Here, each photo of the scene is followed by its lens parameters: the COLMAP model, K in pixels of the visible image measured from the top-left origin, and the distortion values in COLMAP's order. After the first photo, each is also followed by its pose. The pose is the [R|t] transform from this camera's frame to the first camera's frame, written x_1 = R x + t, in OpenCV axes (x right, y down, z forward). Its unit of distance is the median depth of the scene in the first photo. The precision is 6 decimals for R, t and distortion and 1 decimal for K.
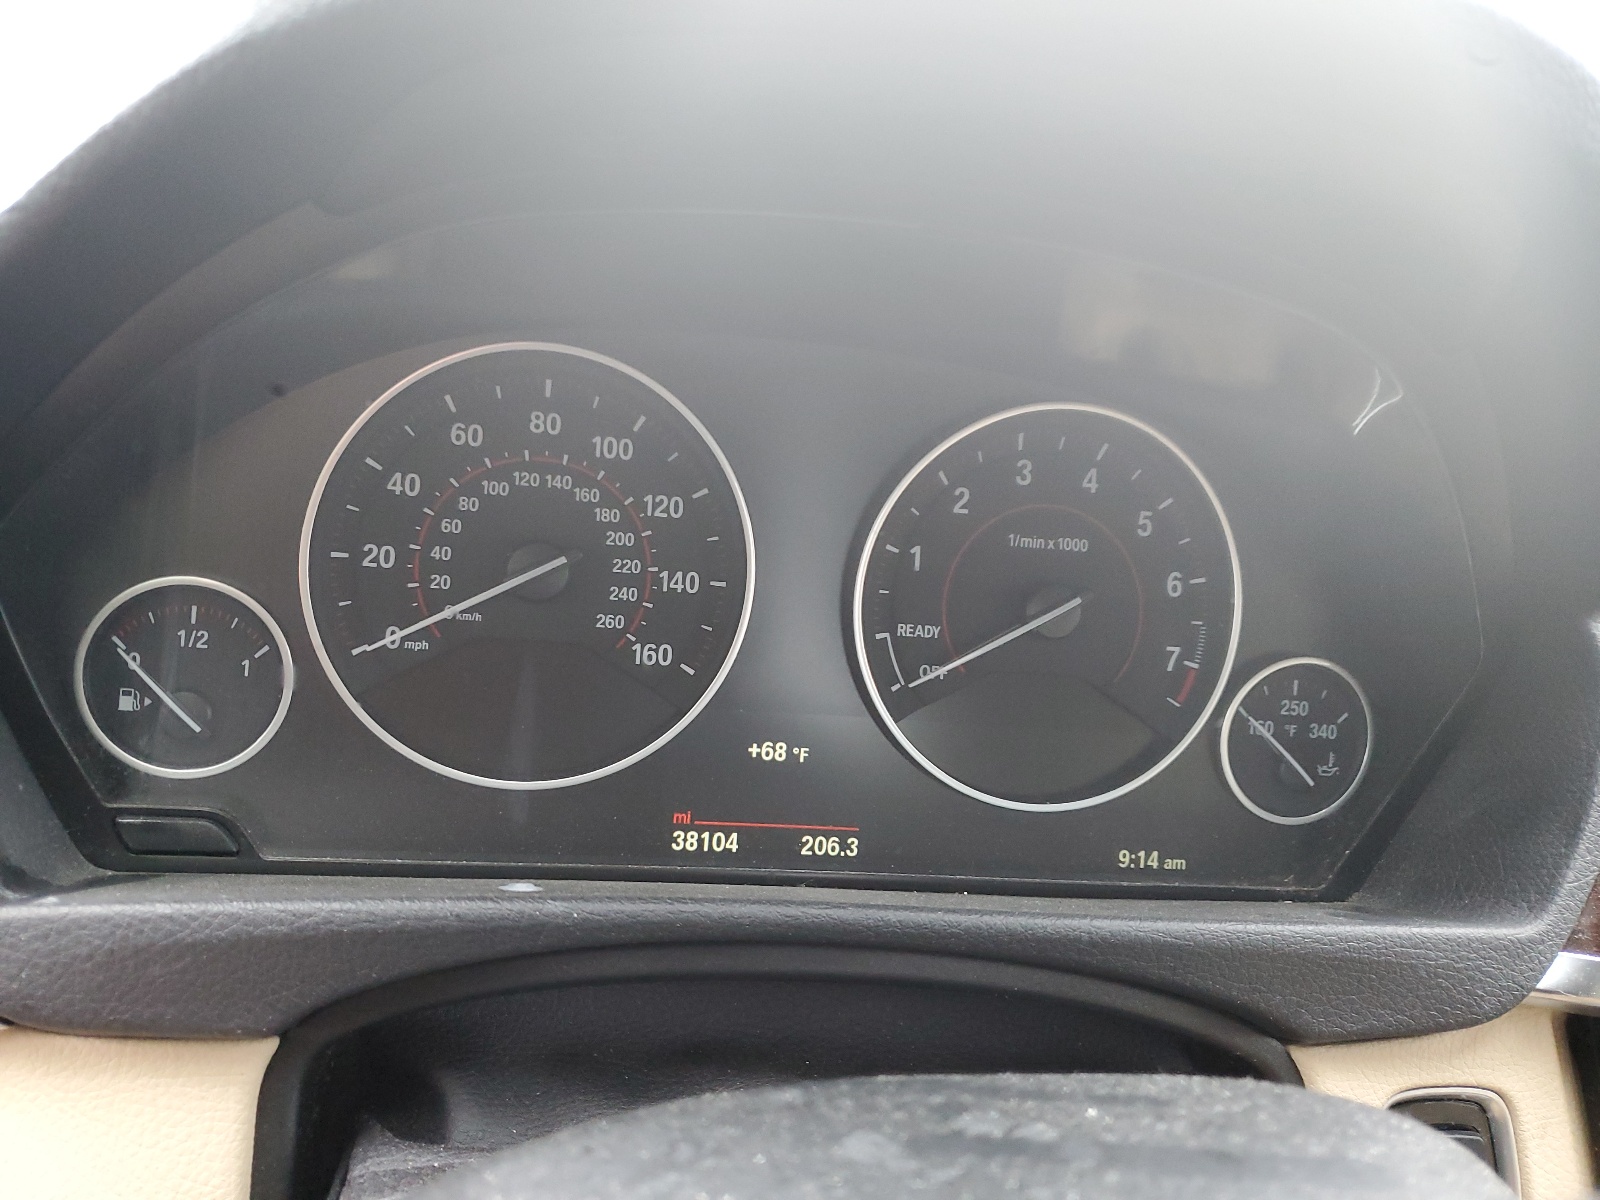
lens RADIAL K [[1214.6, 0, 798.2], [0, 1214.6, 599.6], [0, 0, 1]] dist [0.000300, 0.000372]
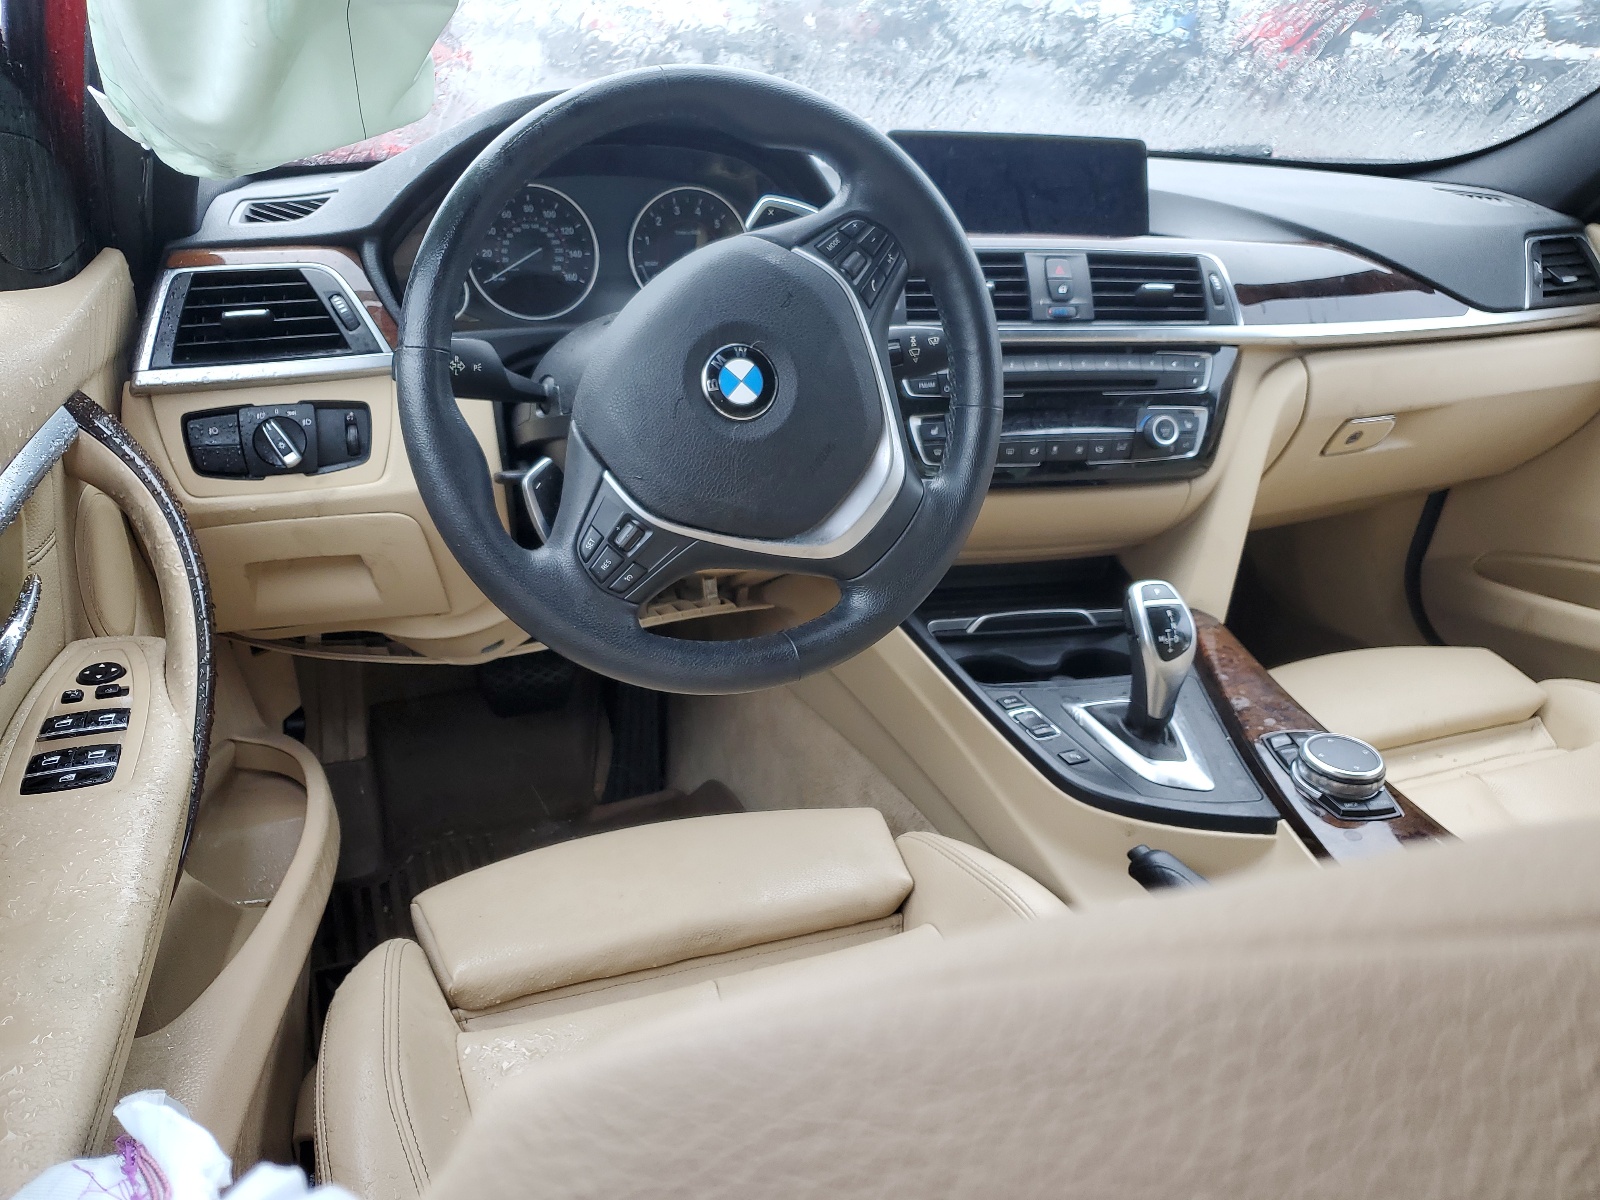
lens RADIAL K [[1214.6, 0, 801.5], [0, 1214.6, 601.2], [0, 0, 1]] dist [0.000300, 0.000372]
pose [[0.989561, -0.028286, -0.141314, 0.967952], [0.071377, 0.948036, 0.310053, -0.101268], [0.125201, -0.316903, 0.940158, -2.372549]]
